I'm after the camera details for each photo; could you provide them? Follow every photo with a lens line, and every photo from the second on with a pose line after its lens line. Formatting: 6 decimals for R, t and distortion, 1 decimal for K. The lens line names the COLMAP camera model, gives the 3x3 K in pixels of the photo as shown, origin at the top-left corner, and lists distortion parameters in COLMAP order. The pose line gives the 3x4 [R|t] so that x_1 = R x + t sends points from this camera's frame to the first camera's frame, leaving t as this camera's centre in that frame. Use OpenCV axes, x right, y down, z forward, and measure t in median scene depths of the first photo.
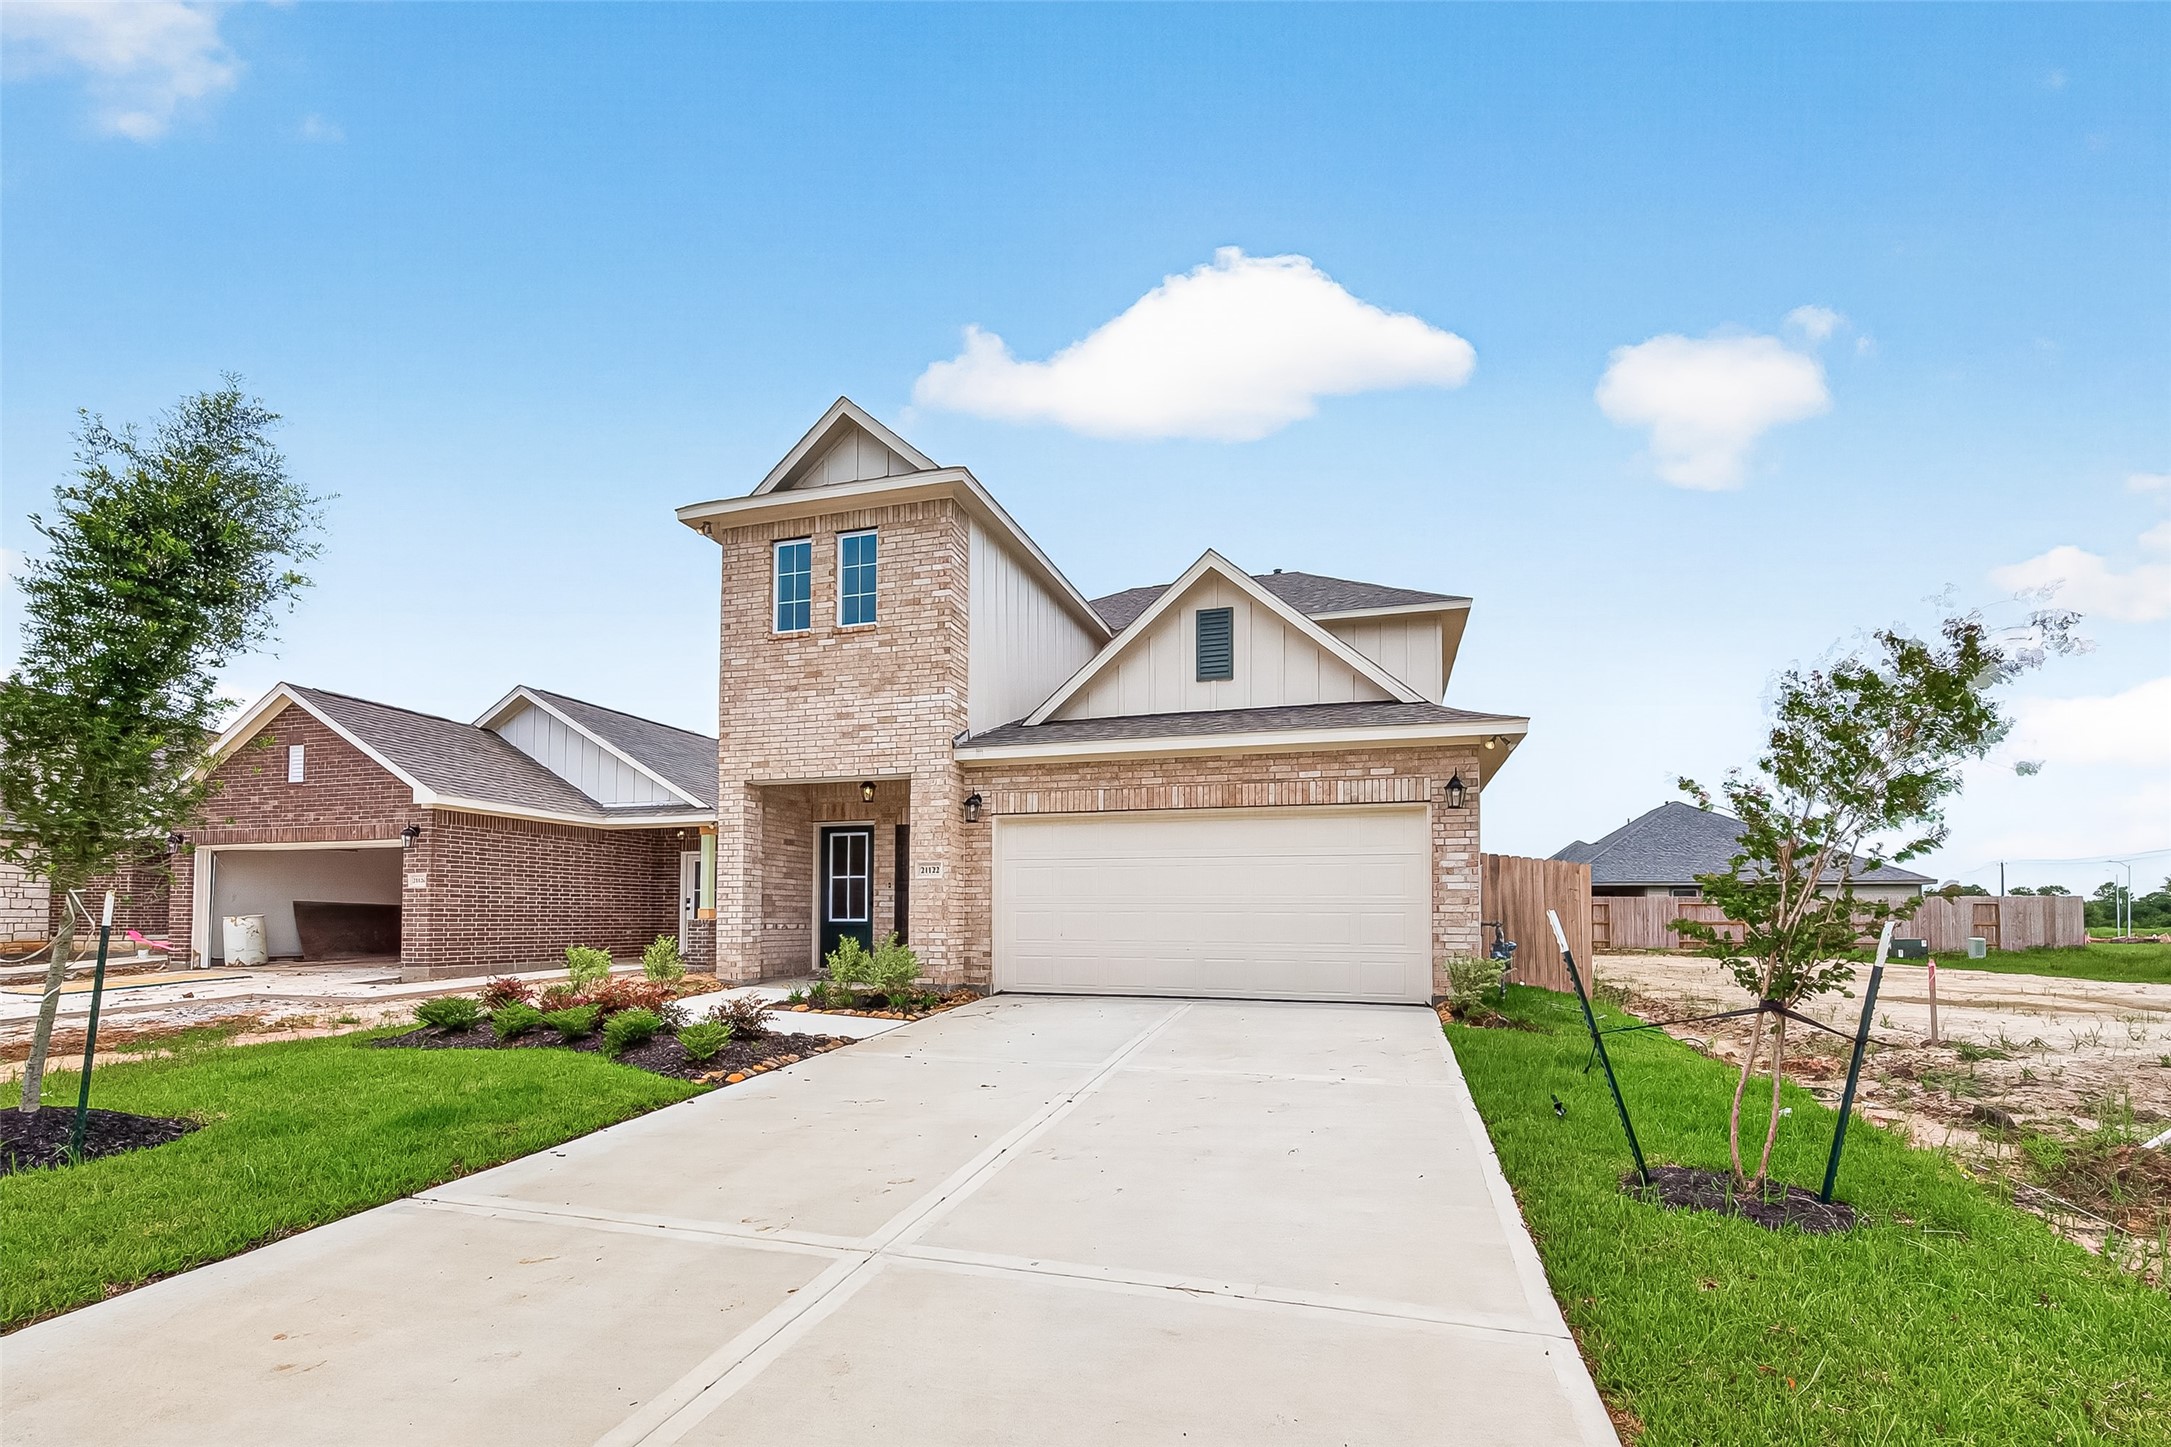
lens RADIAL K [[911.6, 0, 1084.7], [0, 911.6, 696.2], [0, 0, 1]] dist [0.003440, -0.000069]
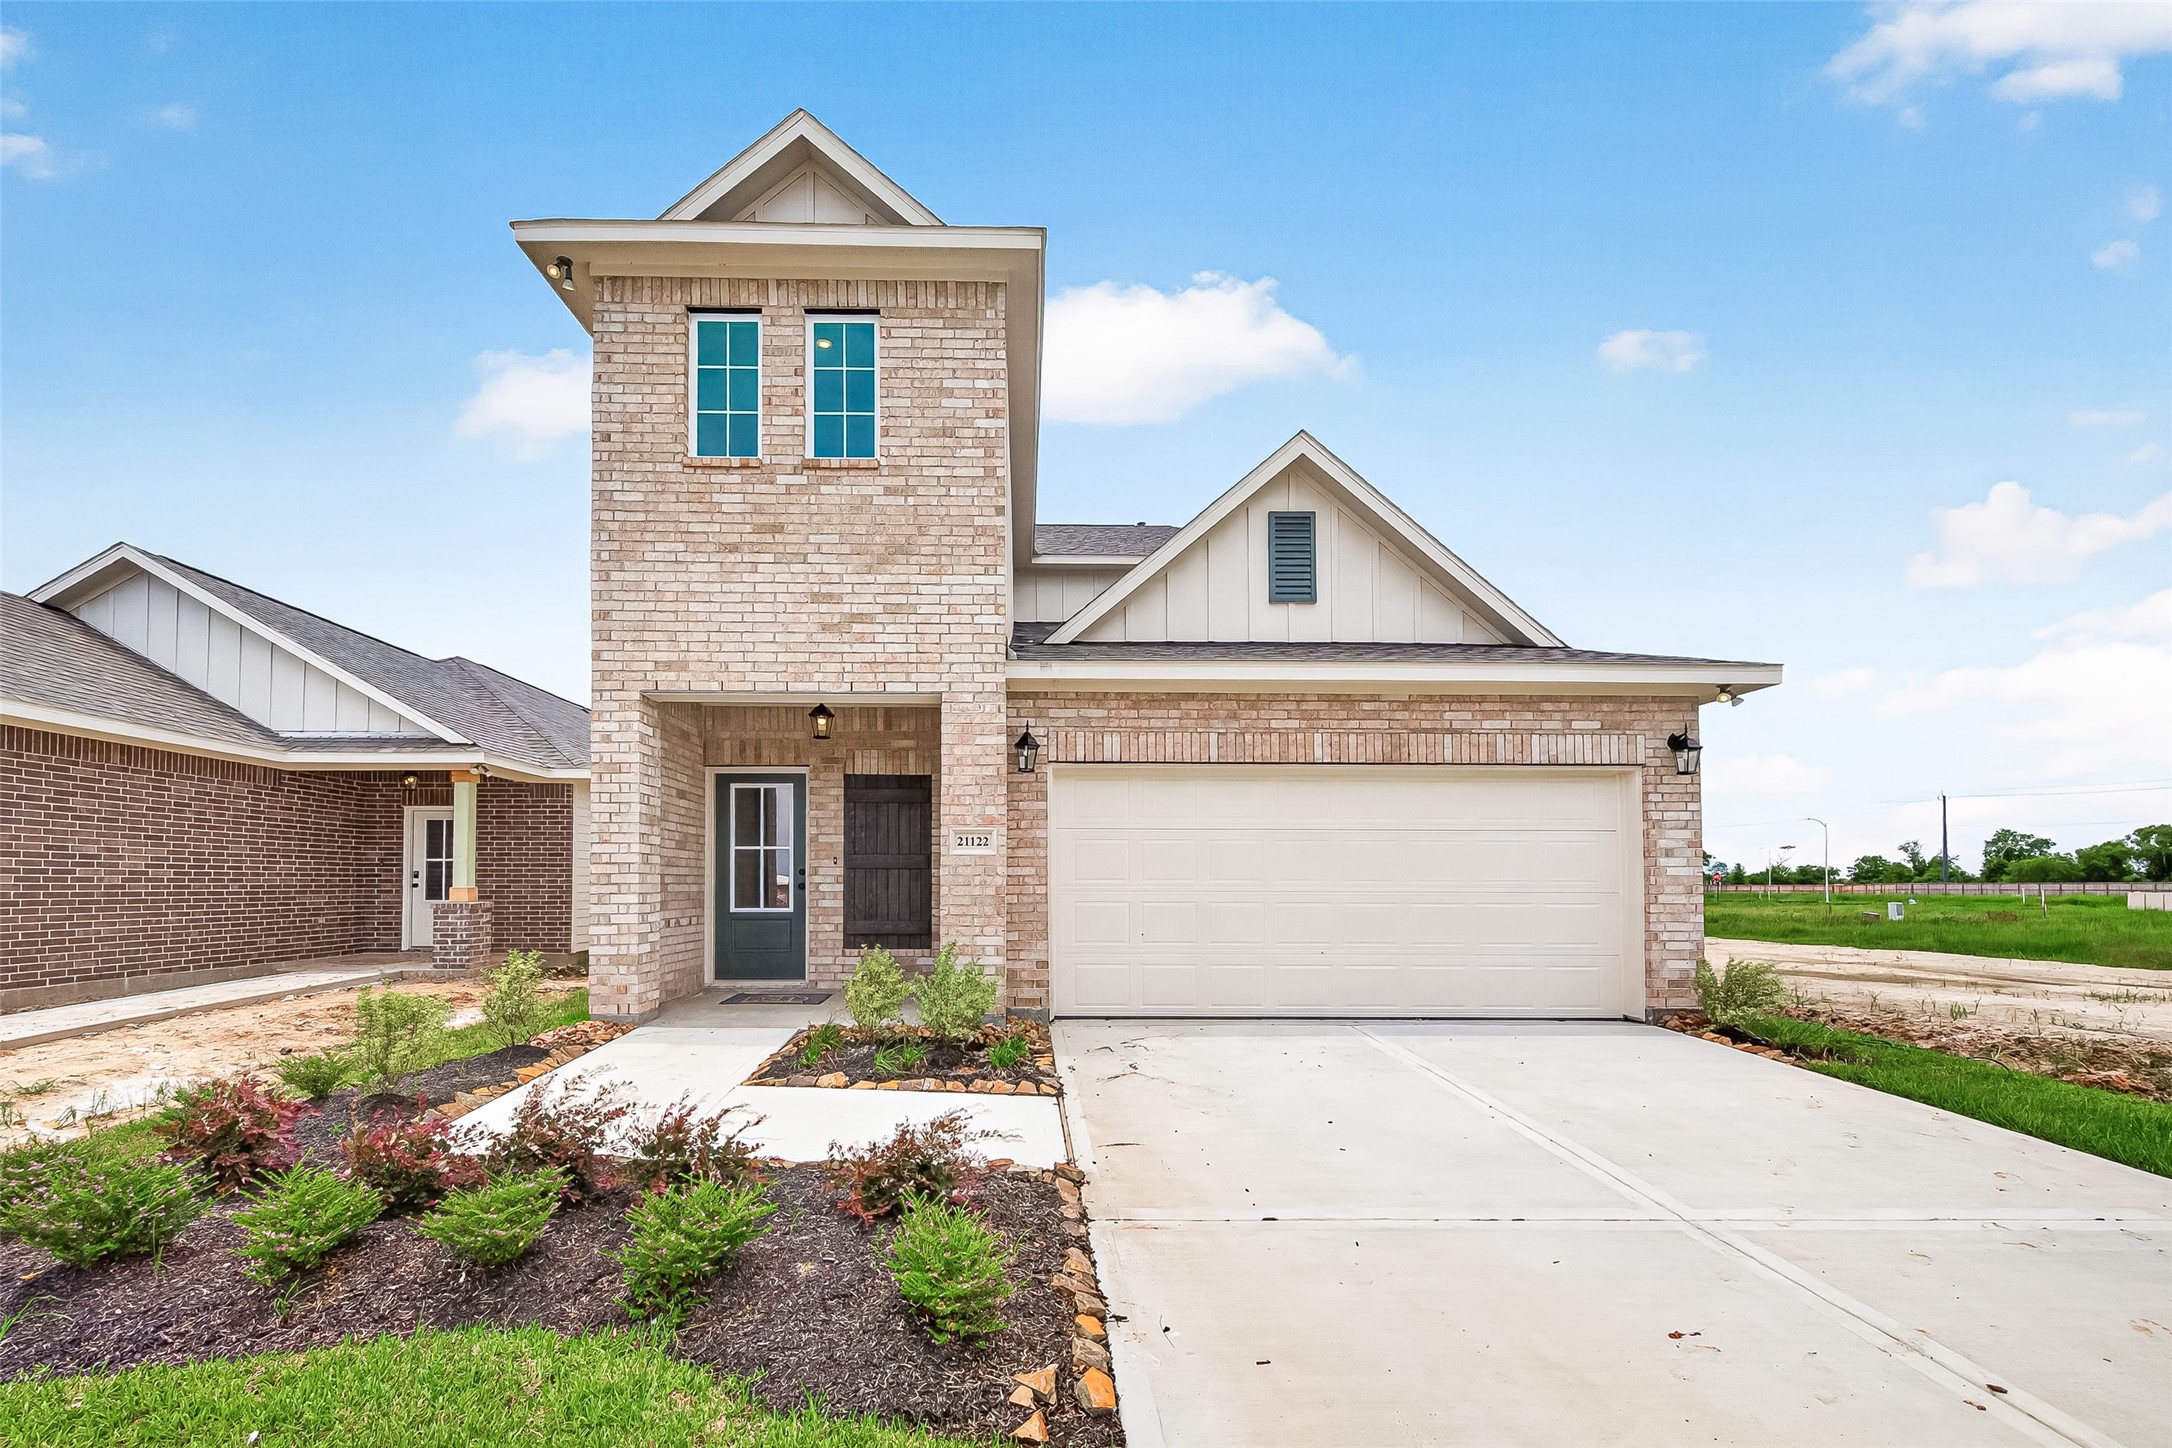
lens RADIAL K [[906.6, 0, 1105.7], [0, 906.6, 729.9], [0, 0, 1]] dist [-0.000185, -0.000621]
pose [[0.954340, 0.050482, 0.294427, -0.251822], [-0.070728, 0.995778, 0.058520, 0.060633], [-0.290230, -0.076672, 0.953881, 0.328302]]
